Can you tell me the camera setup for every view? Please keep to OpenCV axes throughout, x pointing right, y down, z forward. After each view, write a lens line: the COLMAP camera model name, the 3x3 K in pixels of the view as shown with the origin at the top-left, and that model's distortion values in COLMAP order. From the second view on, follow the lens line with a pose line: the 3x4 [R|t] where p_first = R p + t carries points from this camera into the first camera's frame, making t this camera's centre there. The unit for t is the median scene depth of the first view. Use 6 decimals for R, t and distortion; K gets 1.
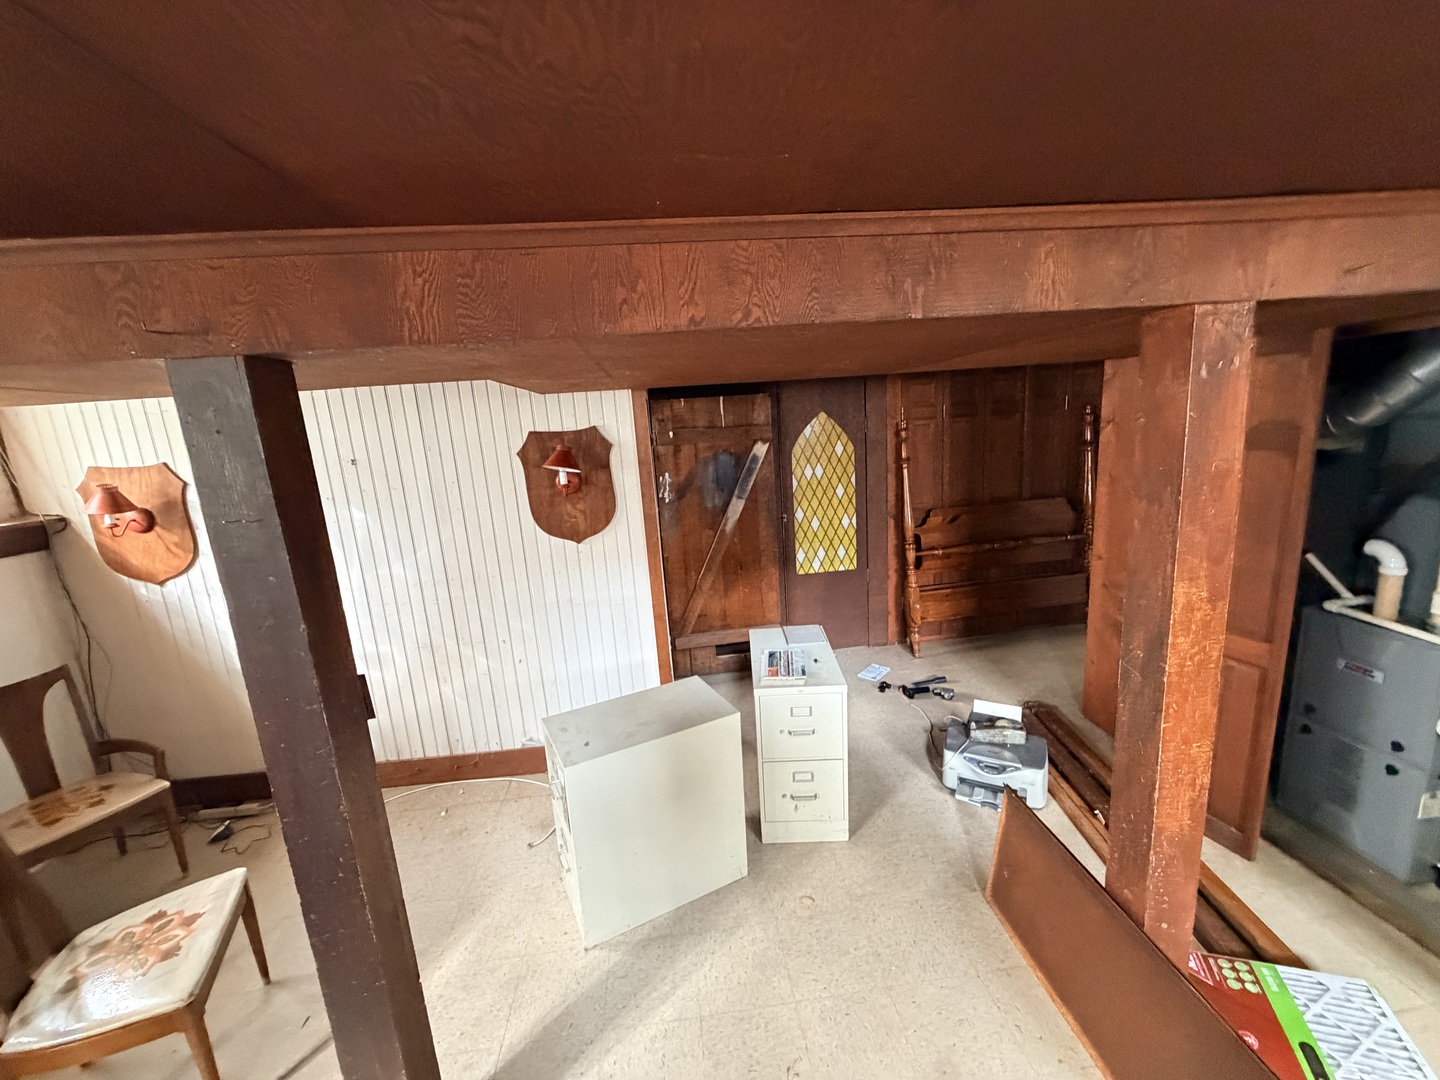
lens RADIAL K [[571.8, 0, 721.0], [0, 571.8, 539.3], [0, 0, 1]] dist [0.001605, -0.000314]
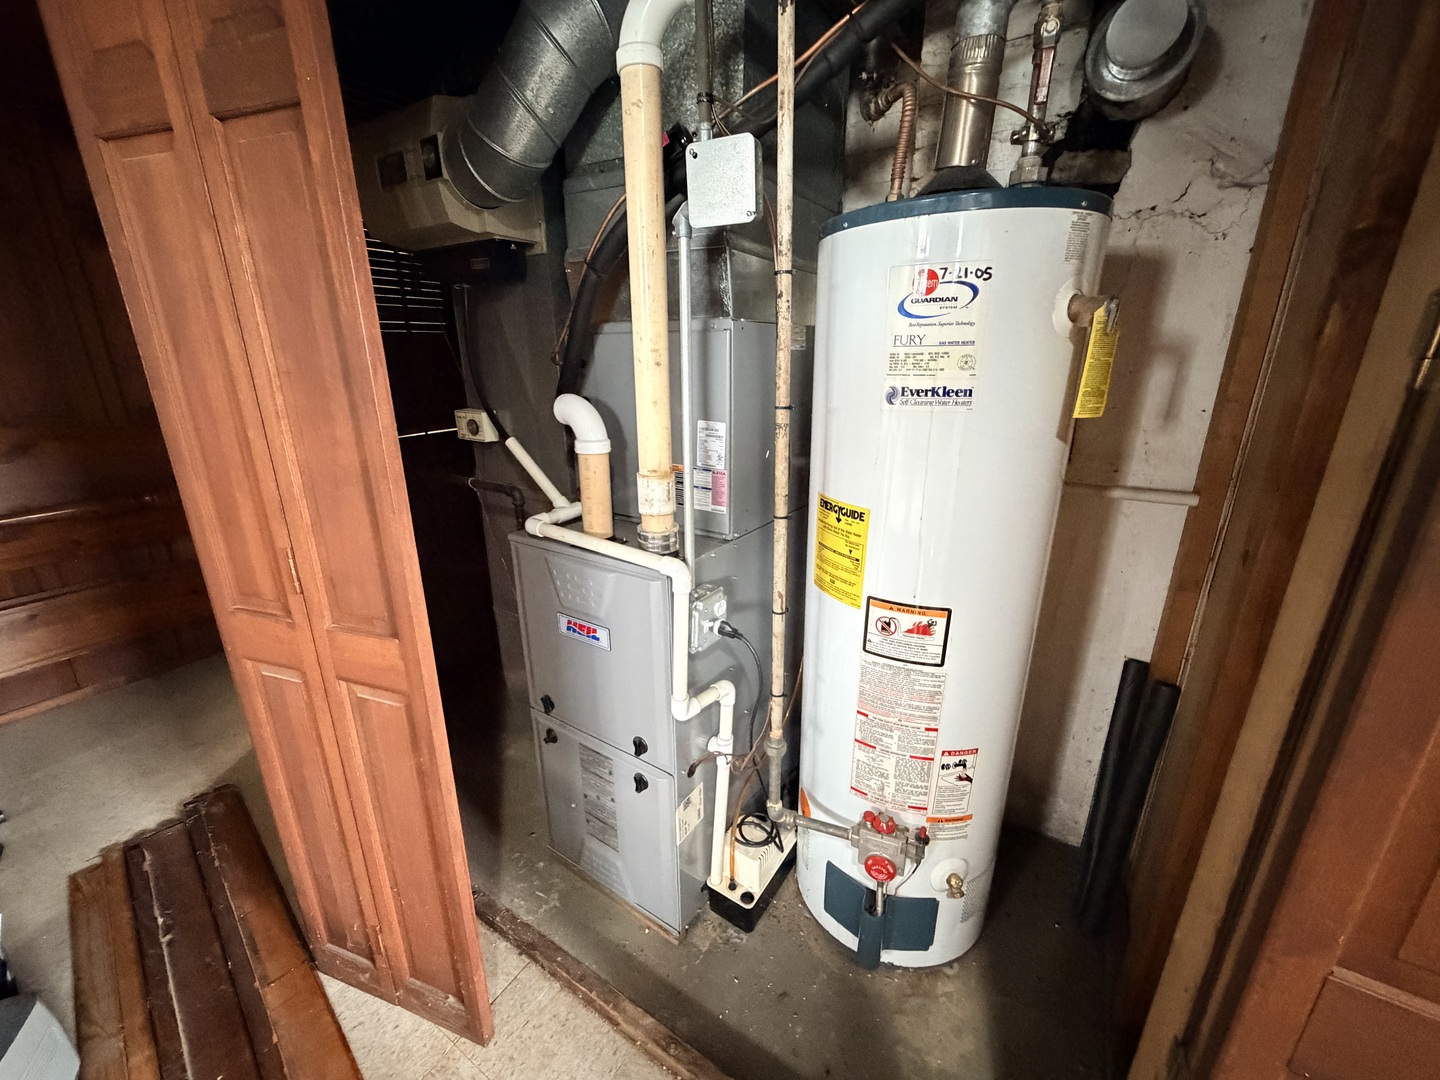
lens RADIAL K [[571.8, 0, 720.1], [0, 571.8, 537.7], [0, 0, 1]] dist [0.001605, -0.000314]
pose [[0.613628, -0.172694, 0.770479, 0.756825], [0.115174, 0.984929, 0.129033, 0.078353], [-0.781150, 0.009561, 0.624270, 0.525653]]
